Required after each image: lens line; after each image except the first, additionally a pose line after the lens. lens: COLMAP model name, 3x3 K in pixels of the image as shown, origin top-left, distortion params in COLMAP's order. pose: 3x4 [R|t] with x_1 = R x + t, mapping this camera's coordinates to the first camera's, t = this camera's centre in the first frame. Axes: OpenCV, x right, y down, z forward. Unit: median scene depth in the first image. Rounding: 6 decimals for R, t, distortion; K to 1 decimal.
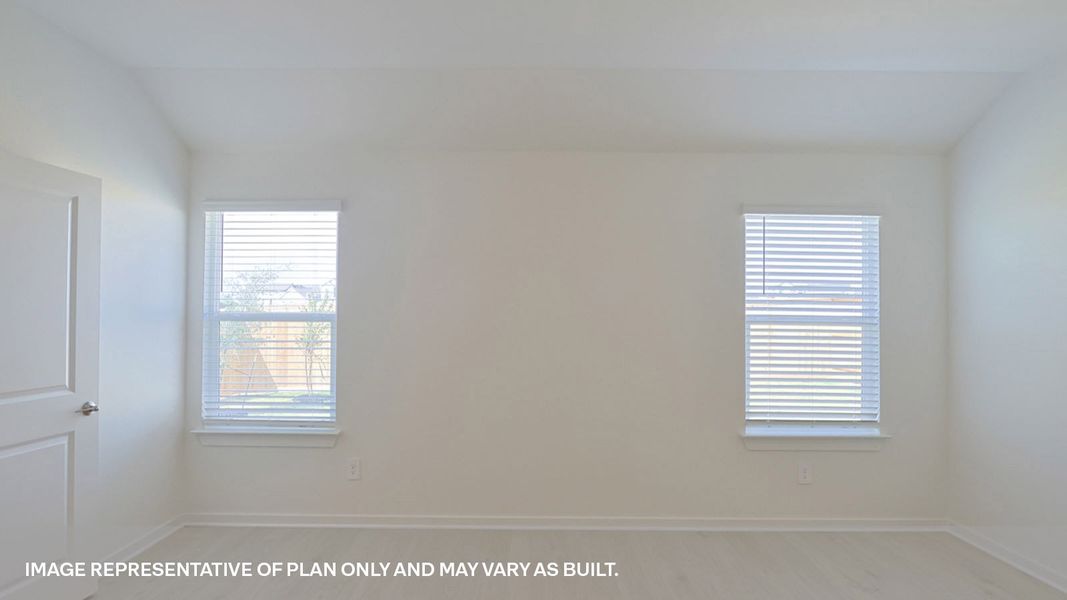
lens RADIAL K [[581.9, 0, 533.5], [0, 581.9, 300.0], [0, 0, 1]] dist [-0.001110, 0.000042]
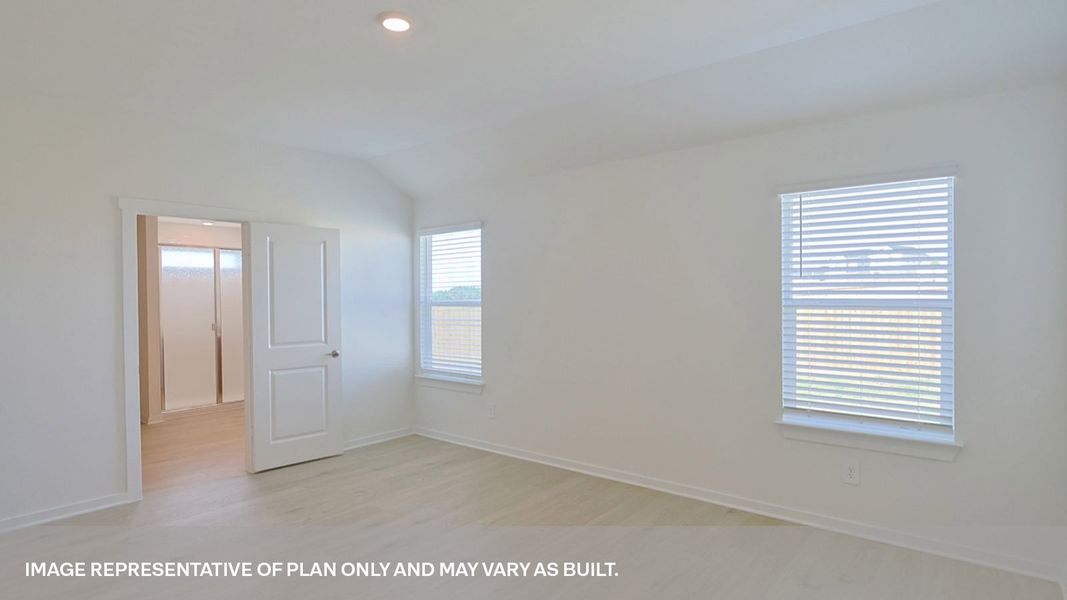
lens RADIAL K [[581.9, 0, 533.5], [0, 581.9, 300.0], [0, 0, 1]] dist [-0.001110, 0.000042]
pose [[0.766275, -0.008903, -0.642451, 0.669617], [0.025427, 0.999541, 0.016476, 0.000700], [0.642009, -0.028961, 0.766150, -0.007821]]
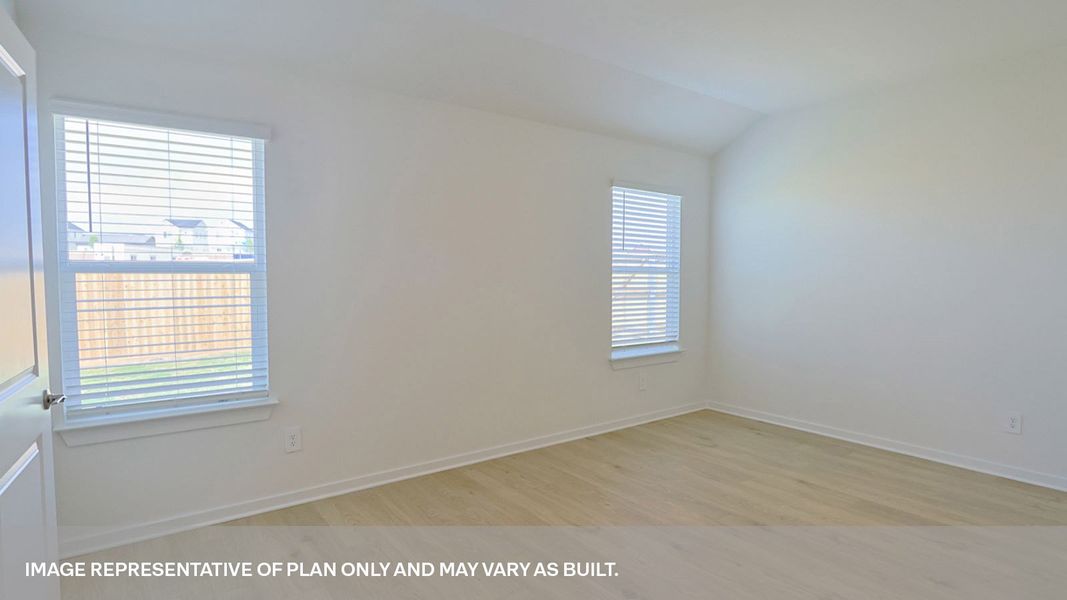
lens RADIAL K [[603.6, 0, 582.3], [0, 603.6, 291.8], [0, 0, 1]] dist [0.001888, 0.000385]
pose [[0.755073, -0.025020, 0.655163, -0.559543], [-0.018745, 0.998039, 0.059718, 0.003873], [-0.655373, -0.057373, 0.753123, 0.038557]]
